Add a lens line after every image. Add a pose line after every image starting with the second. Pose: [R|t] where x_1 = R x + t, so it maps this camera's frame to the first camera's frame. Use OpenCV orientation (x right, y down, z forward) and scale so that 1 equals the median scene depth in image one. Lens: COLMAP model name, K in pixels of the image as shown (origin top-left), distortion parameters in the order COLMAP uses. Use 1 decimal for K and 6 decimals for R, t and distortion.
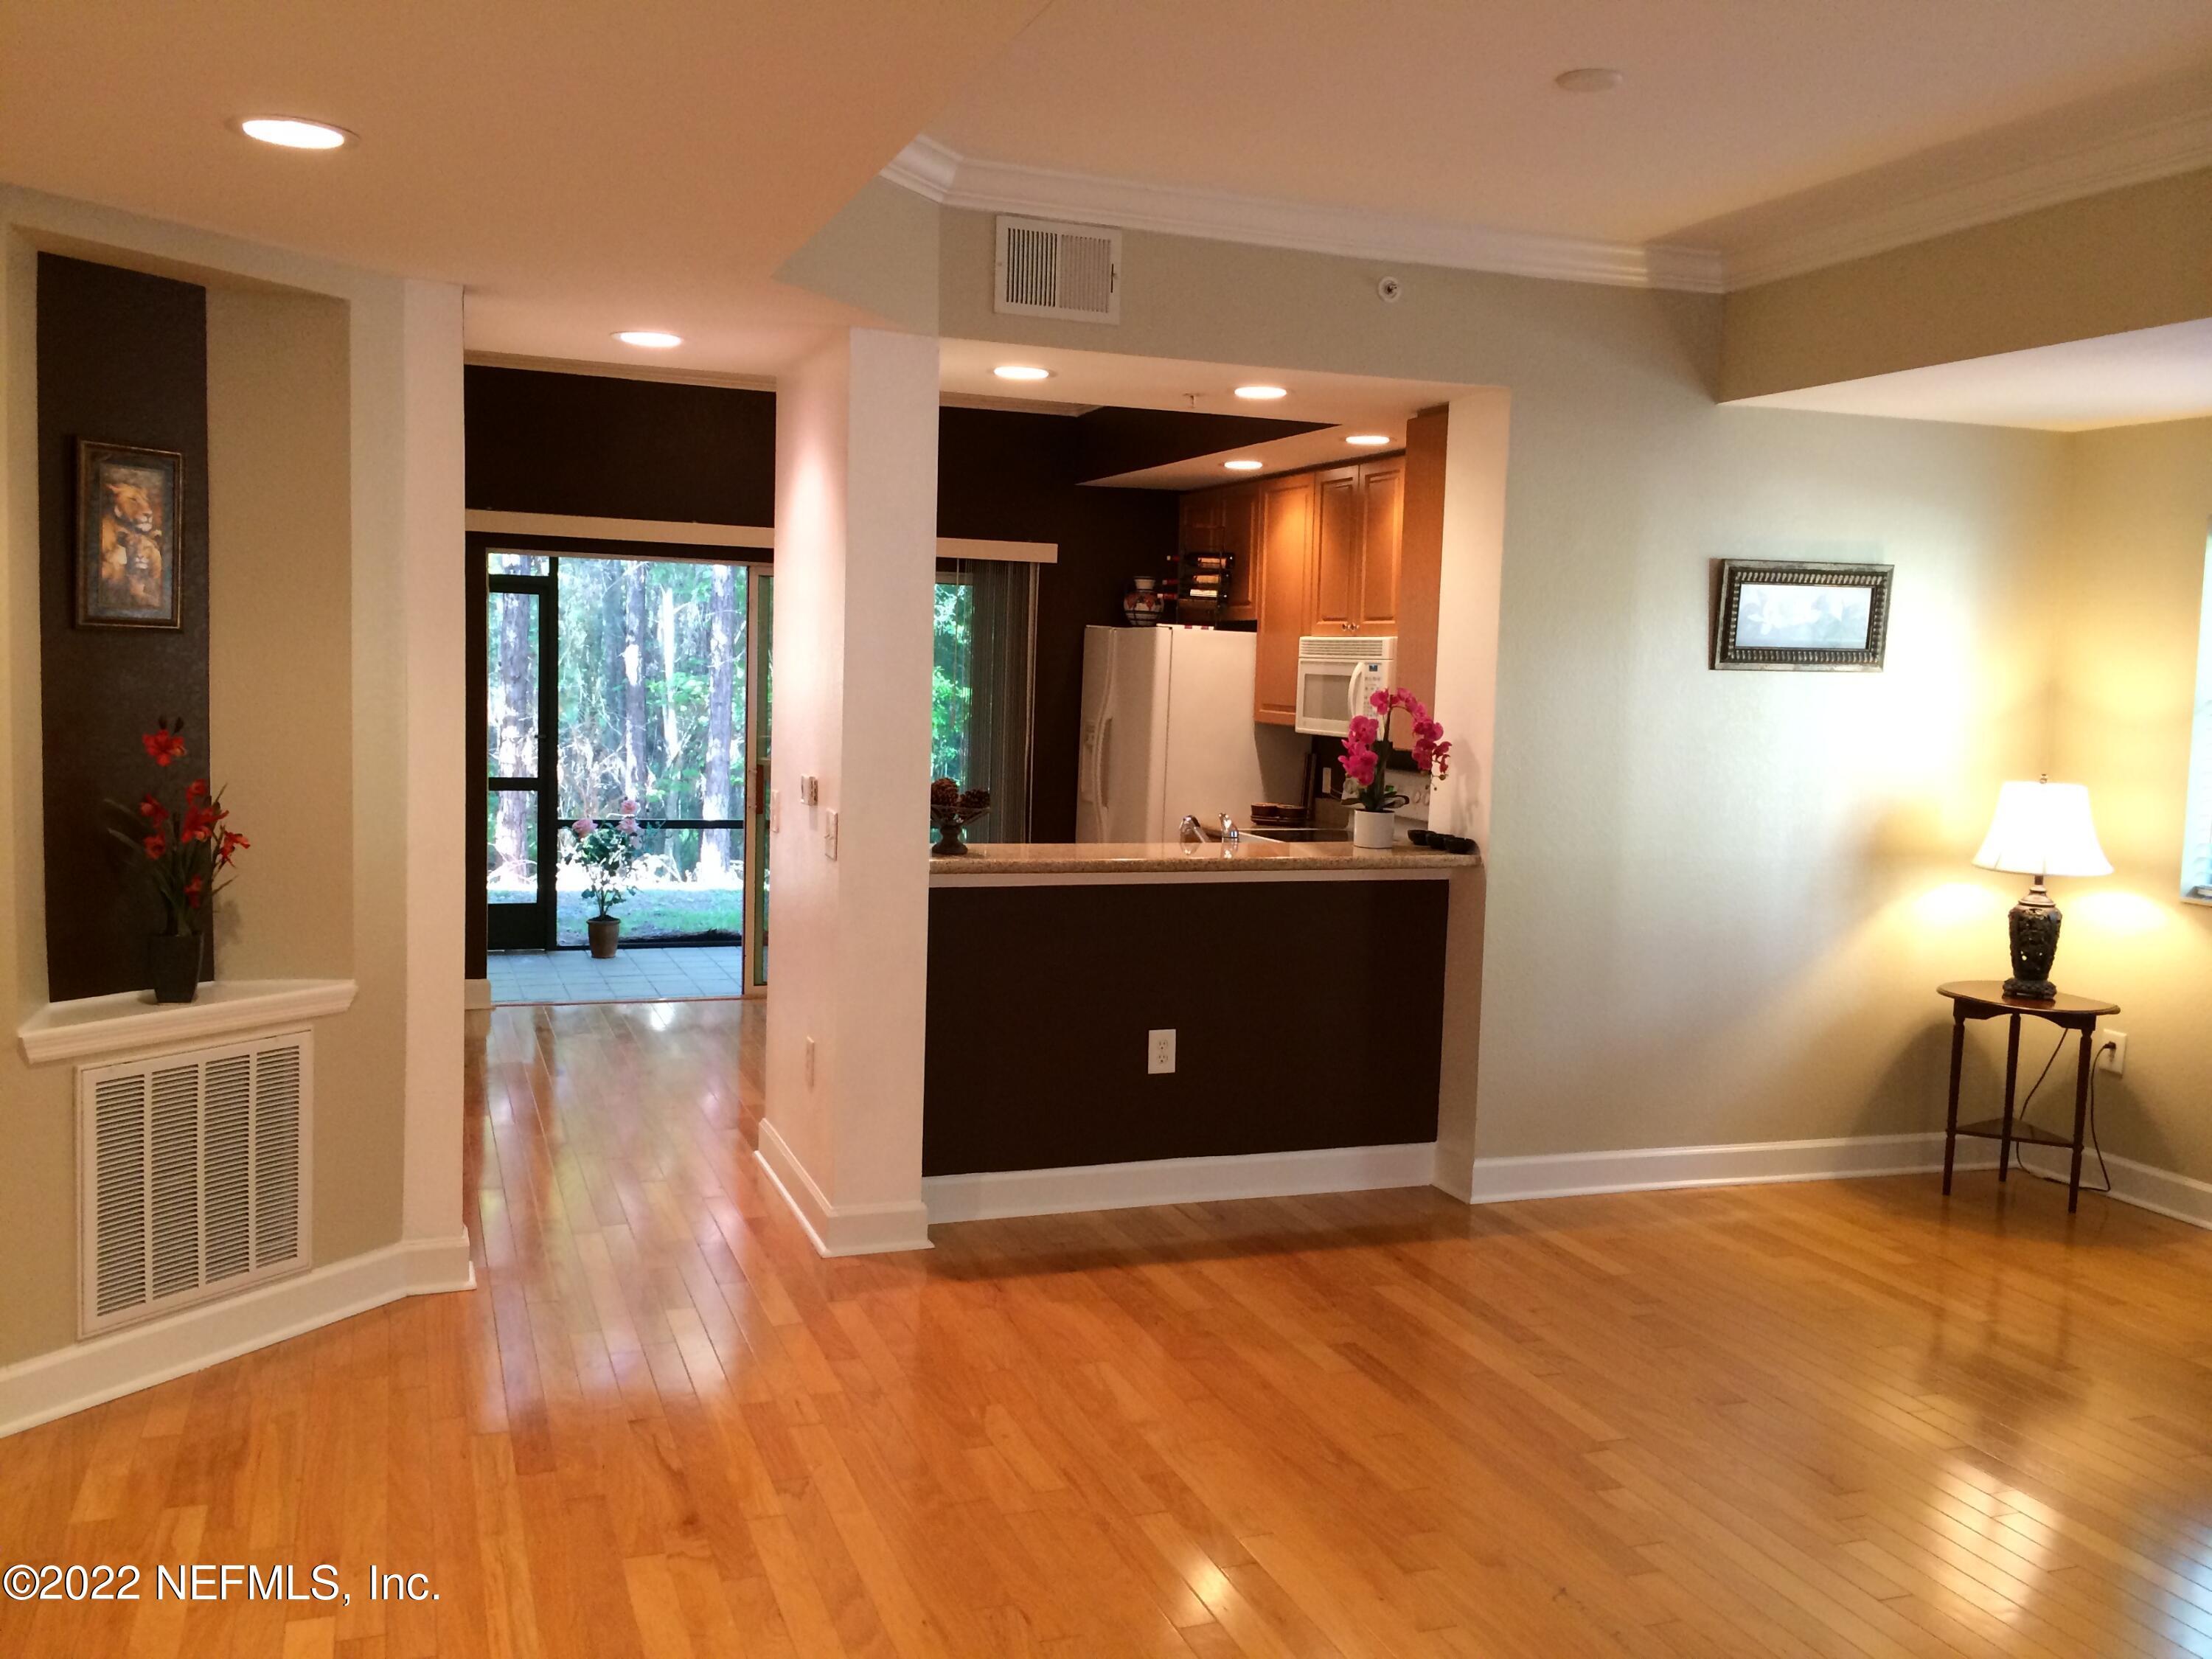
lens RADIAL K [[1883.9, 0, 1102.0], [0, 1883.9, 828.9], [0, 0, 1]] dist [0.083153, -0.101723]
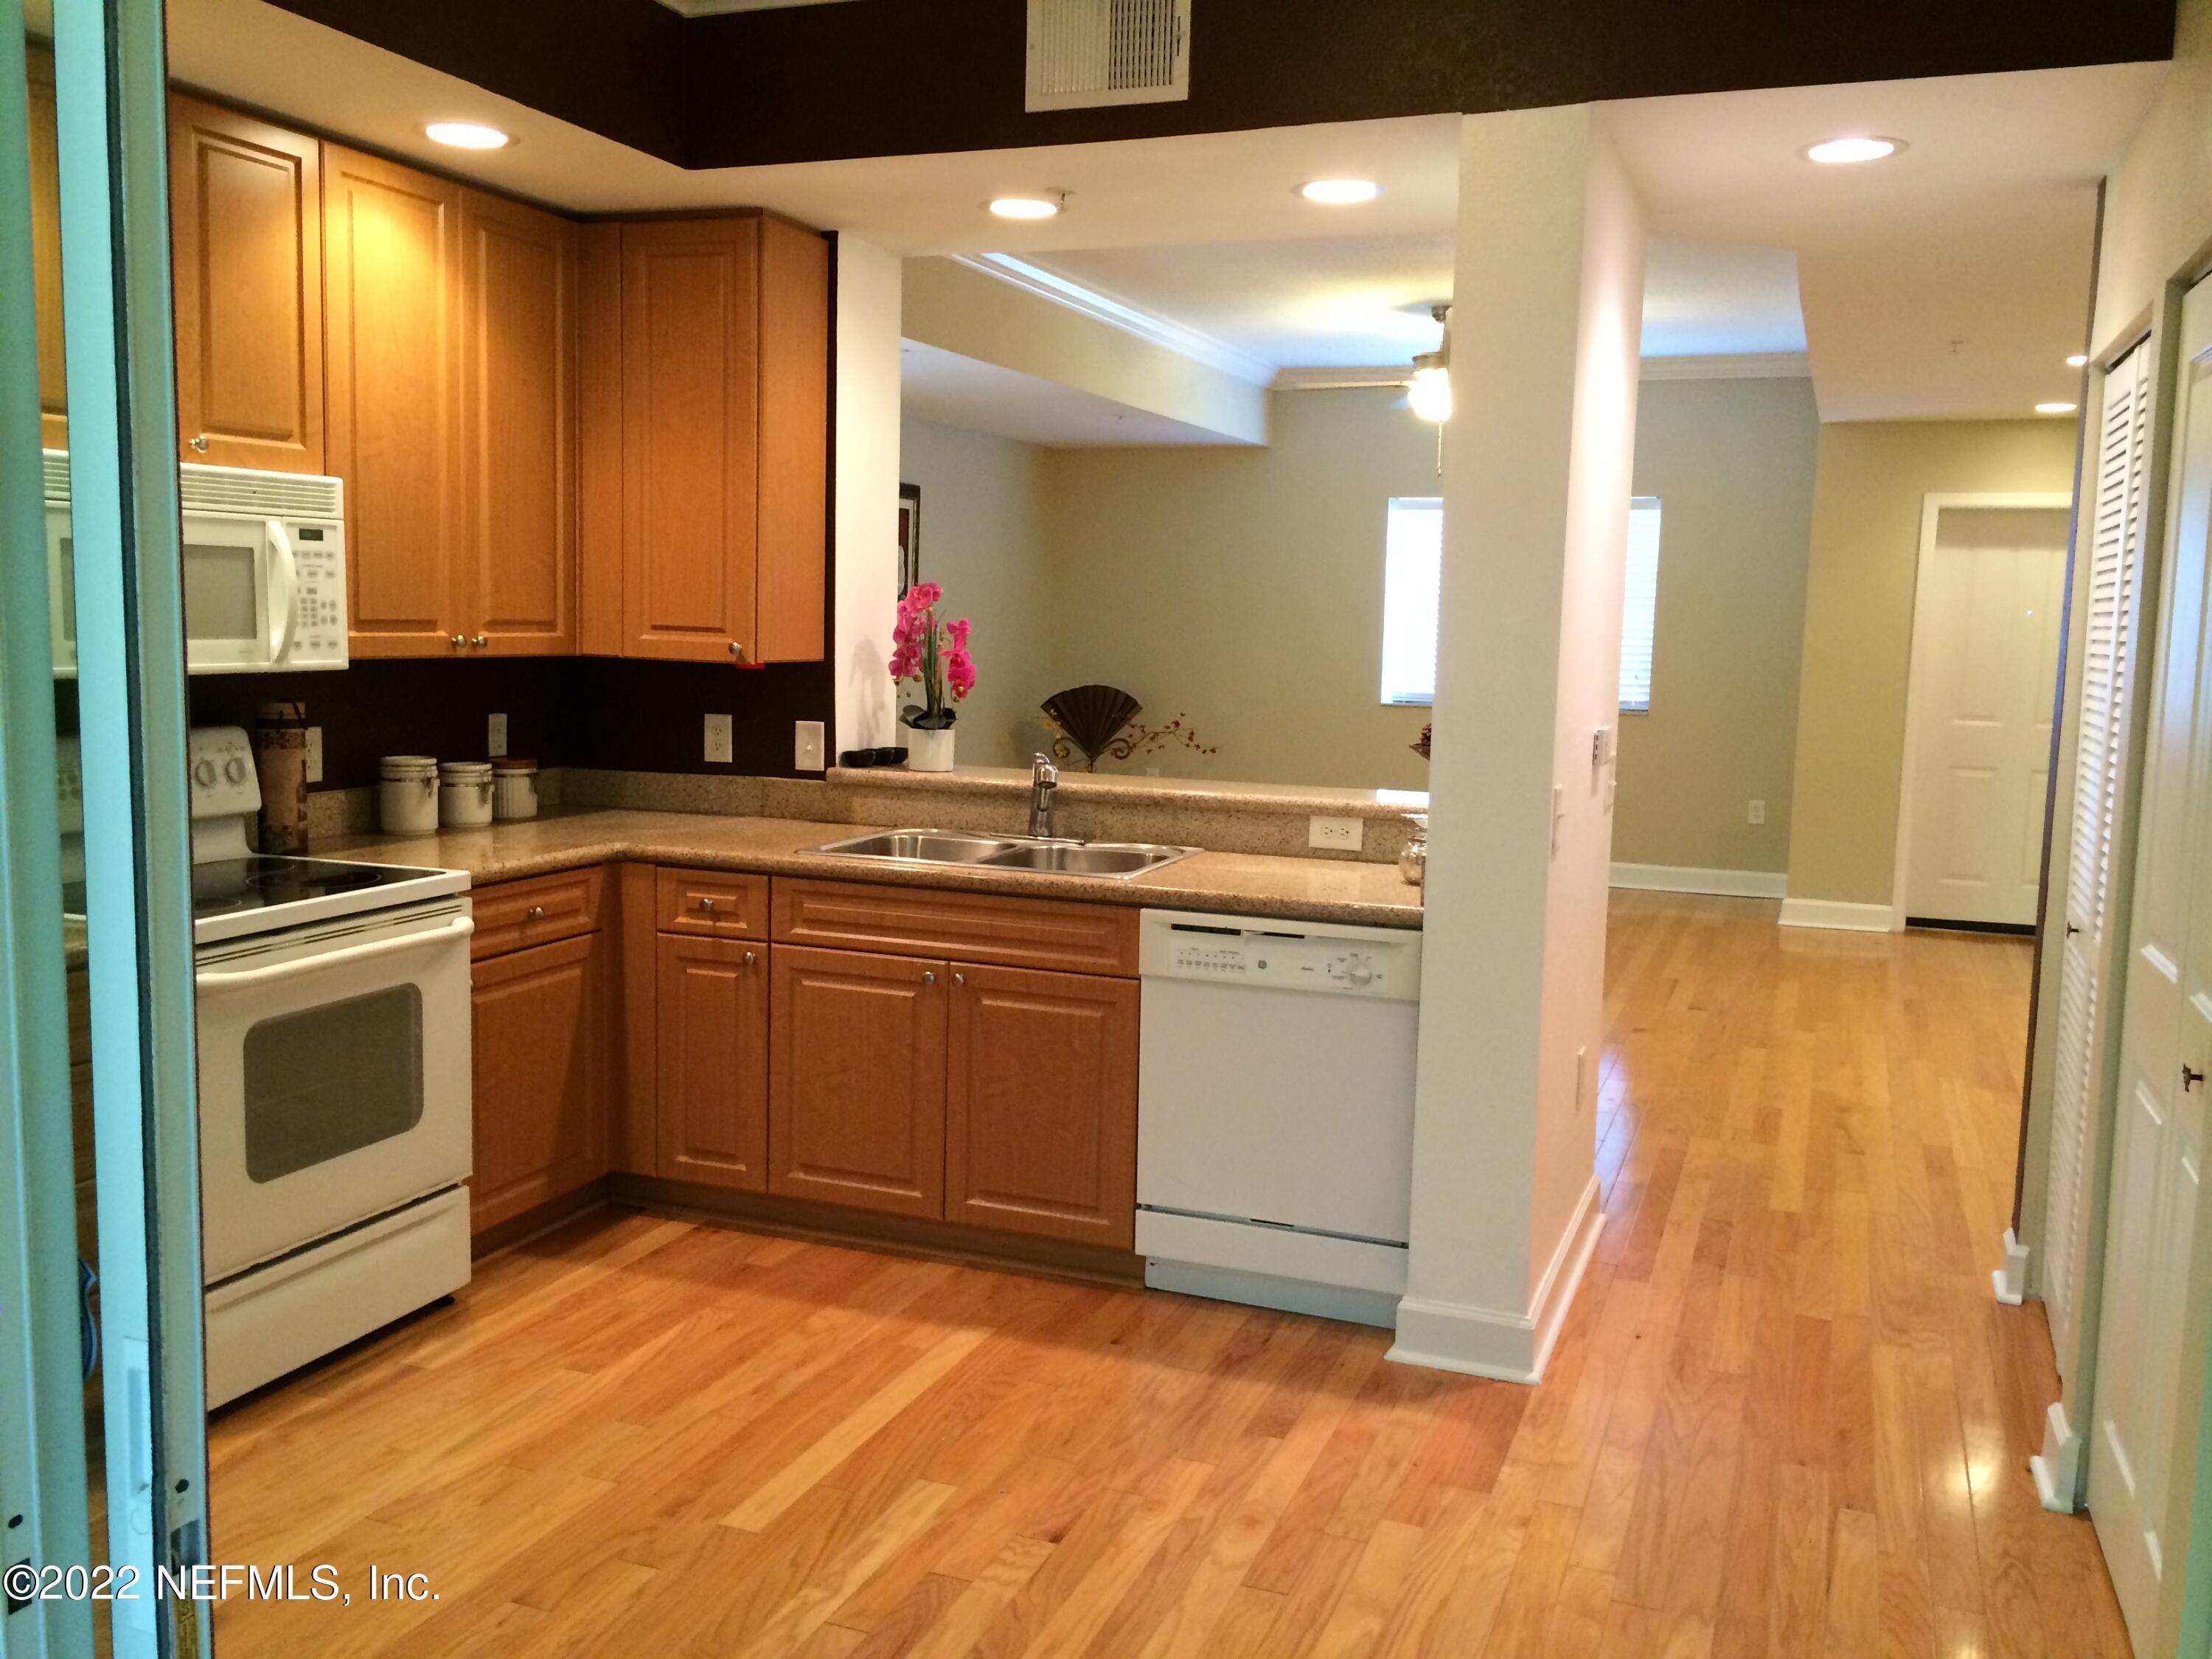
lens RADIAL K [[1883.9, 0, 1102.0], [0, 1883.9, 828.9], [0, 0, 1]] dist [0.083153, -0.101723]
pose [[-0.743881, -0.127893, 0.655961, -0.545483], [0.012211, 0.978754, 0.204675, -0.158108], [-0.668200, 0.160264, -0.726515, 1.785056]]
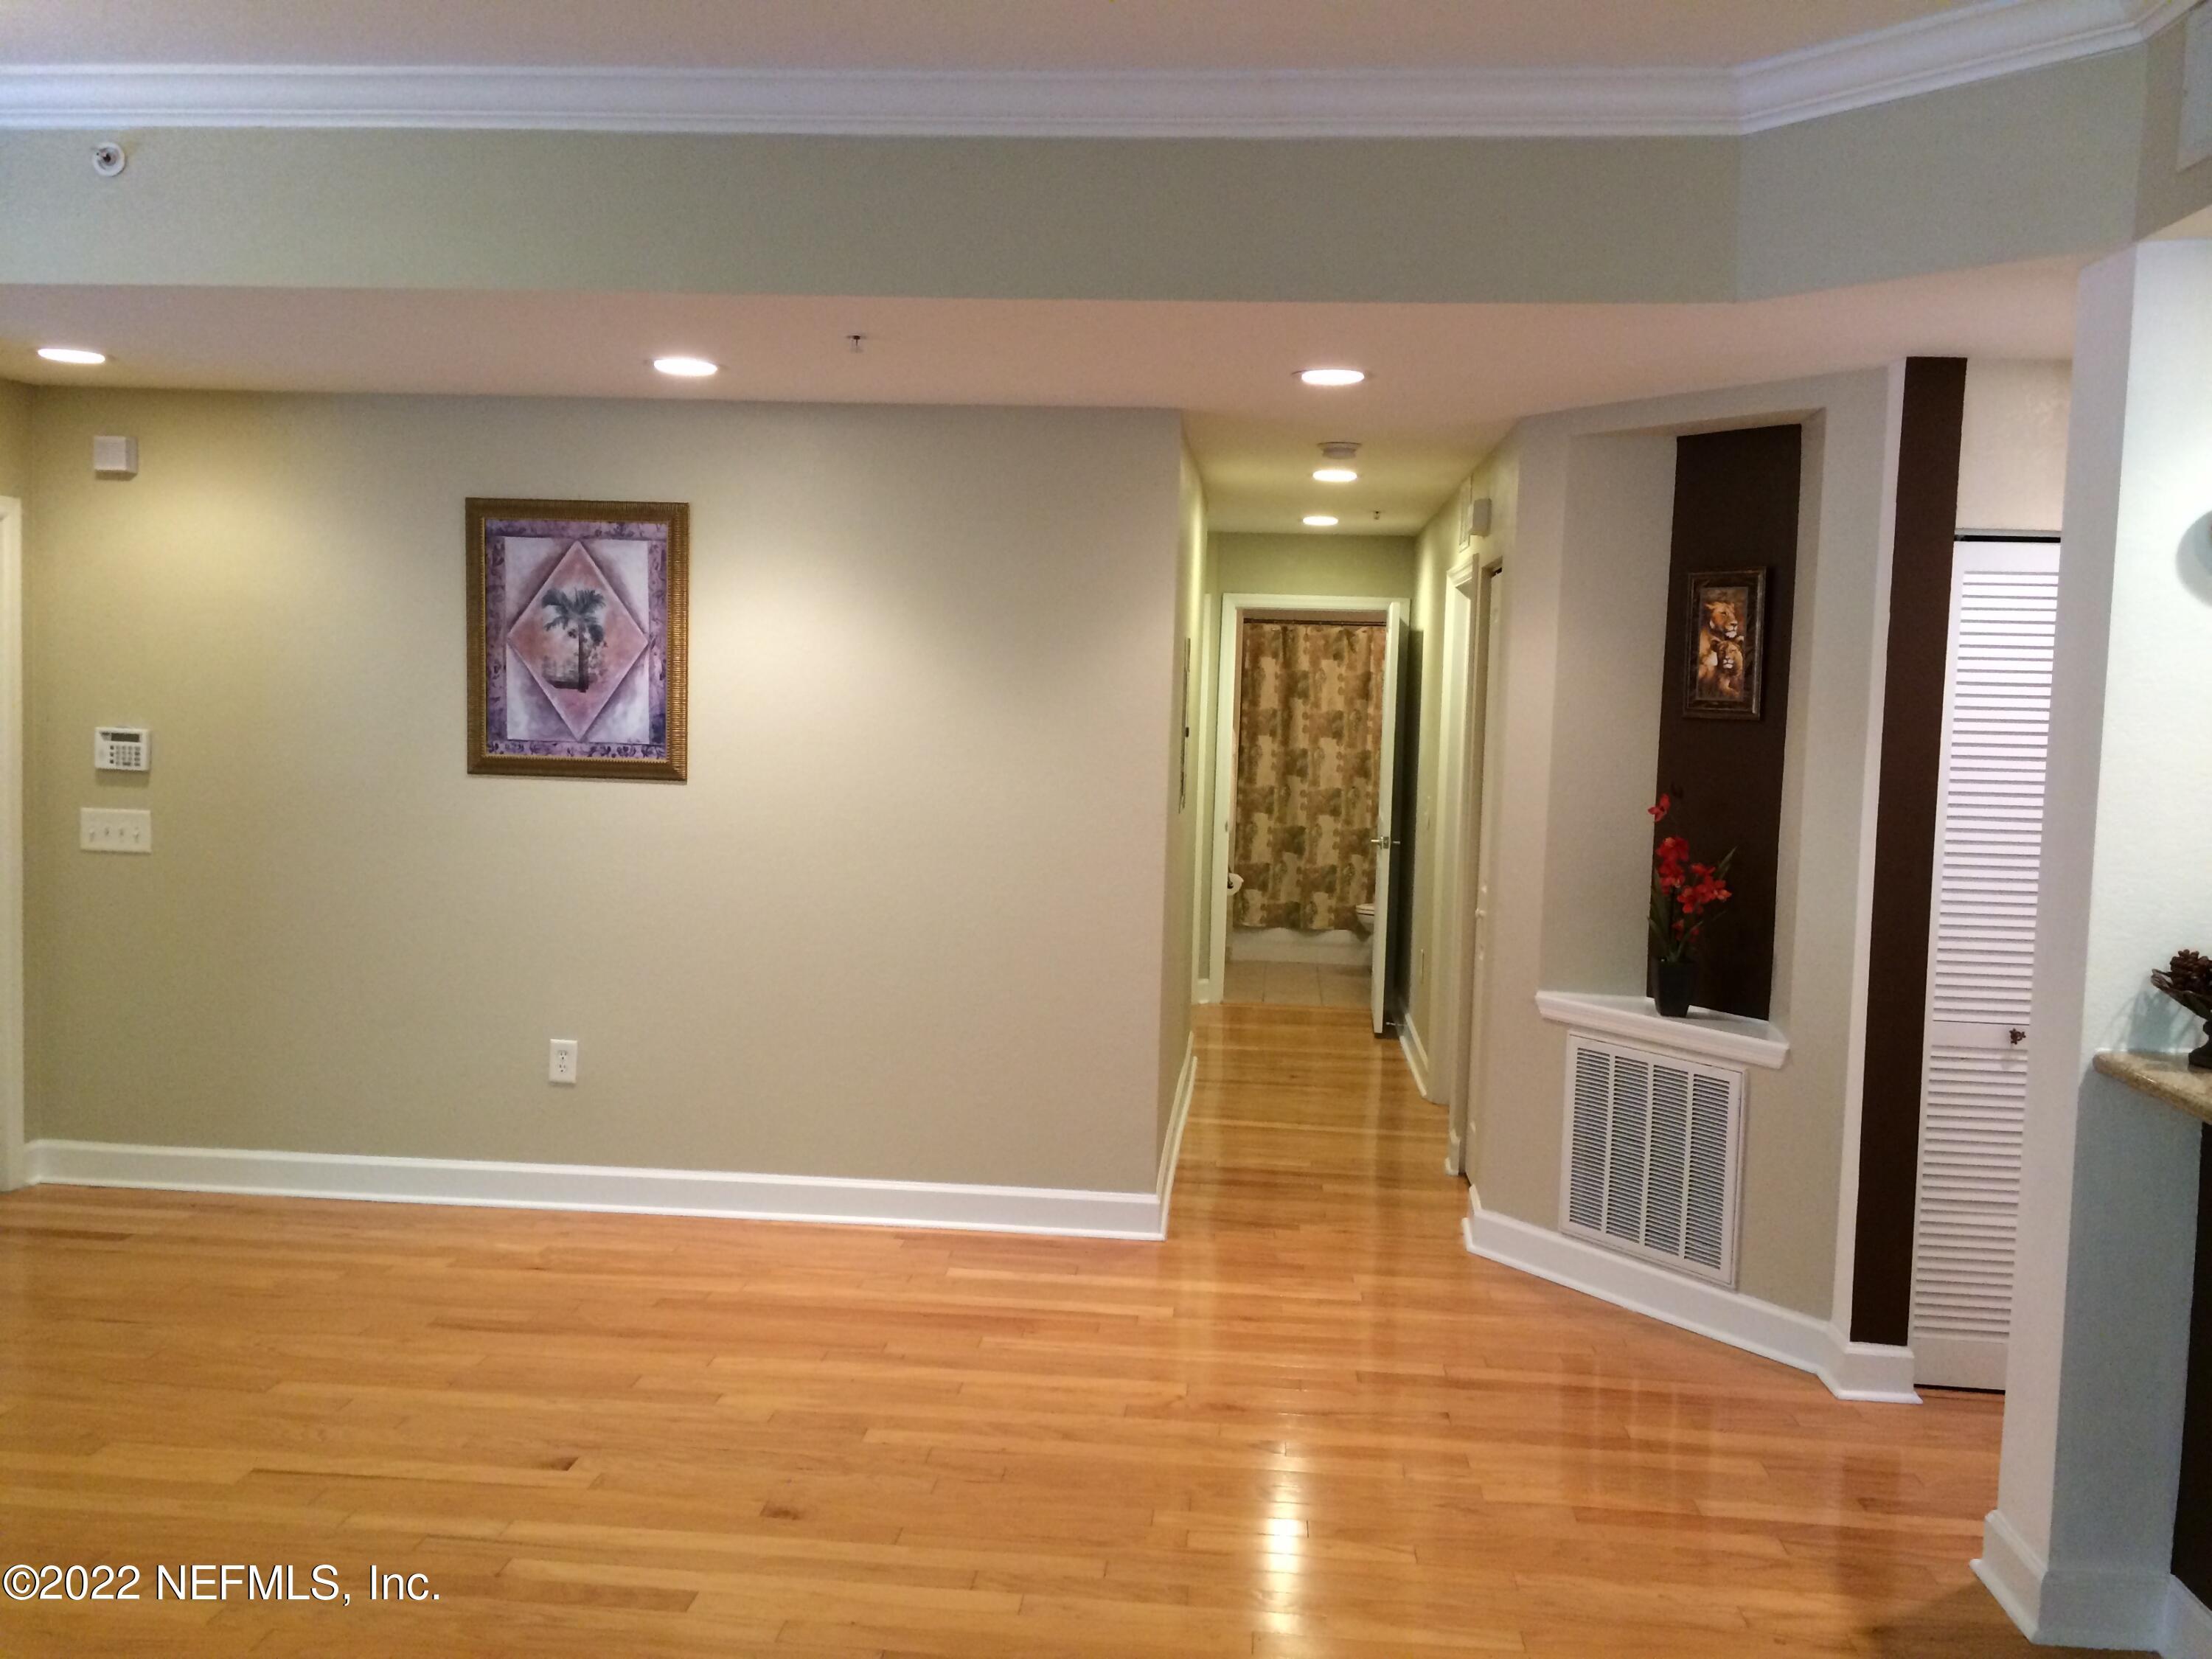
lens RADIAL K [[1883.9, 0, 1102.0], [0, 1883.9, 828.9], [0, 0, 1]] dist [0.083153, -0.101723]
pose [[-0.429561, 0.024862, -0.902695, 0.633707], [-0.122255, 0.988817, 0.085411, -0.072044], [0.894724, 0.147049, -0.421718, 0.949157]]
